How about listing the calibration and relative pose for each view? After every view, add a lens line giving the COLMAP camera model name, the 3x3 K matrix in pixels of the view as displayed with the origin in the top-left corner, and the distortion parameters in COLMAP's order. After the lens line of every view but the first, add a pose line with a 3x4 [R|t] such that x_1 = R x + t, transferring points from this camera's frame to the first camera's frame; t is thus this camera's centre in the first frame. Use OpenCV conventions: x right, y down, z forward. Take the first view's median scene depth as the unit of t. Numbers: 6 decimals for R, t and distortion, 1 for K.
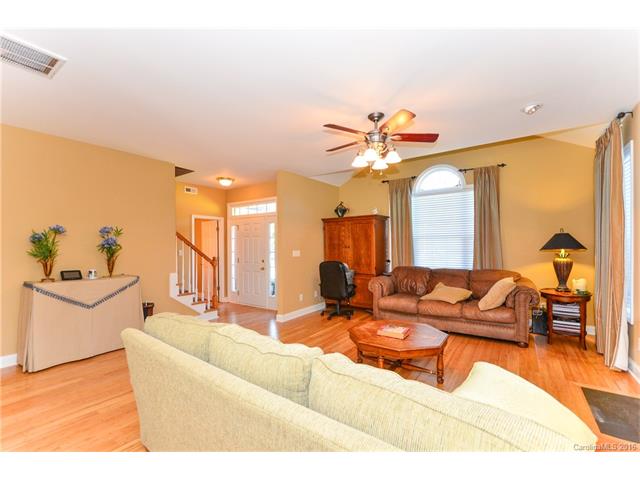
lens RADIAL K [[279.5, 0, 320.8], [0, 279.5, 243.4], [0, 0, 1]] dist [0.008465, -0.007865]
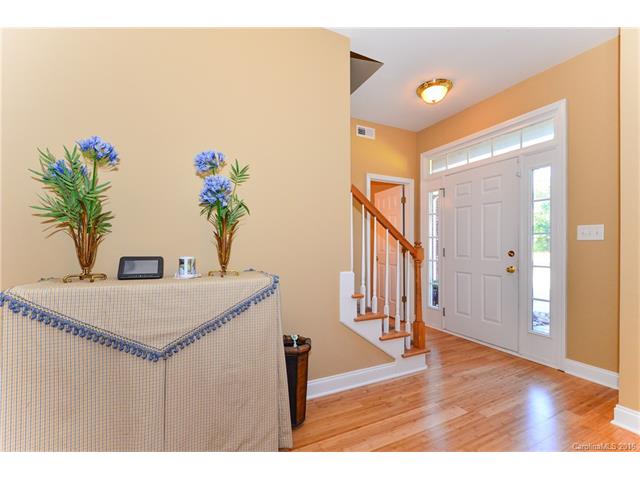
lens RADIAL K [[279.5, 0, 320.8], [0, 279.5, 243.4], [0, 0, 1]] dist [0.008465, -0.007865]
pose [[0.872616, 0.003214, -0.488397, -0.331953], [-0.000378, 0.999982, 0.005906, 0.055319], [0.488407, -0.004969, 0.872602, 0.564202]]
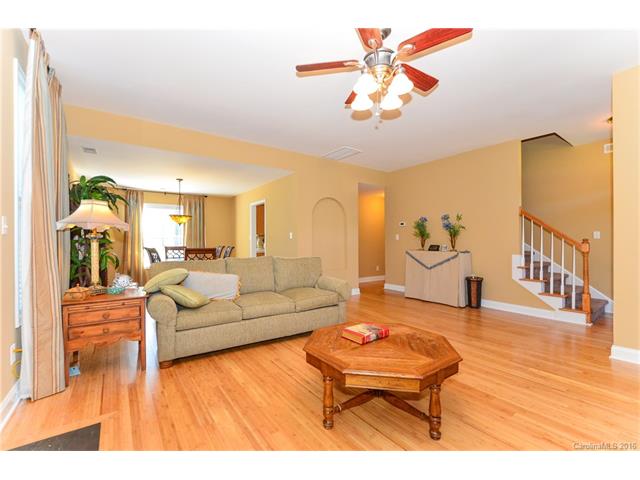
lens RADIAL K [[279.5, 0, 320.8], [0, 279.5, 243.4], [0, 0, 1]] dist [0.008465, -0.007865]
pose [[-0.332115, 0.009565, -0.943190, 0.579746], [0.010117, 0.999927, 0.006578, 0.053823], [0.943184, -0.007358, -0.332188, 0.684737]]
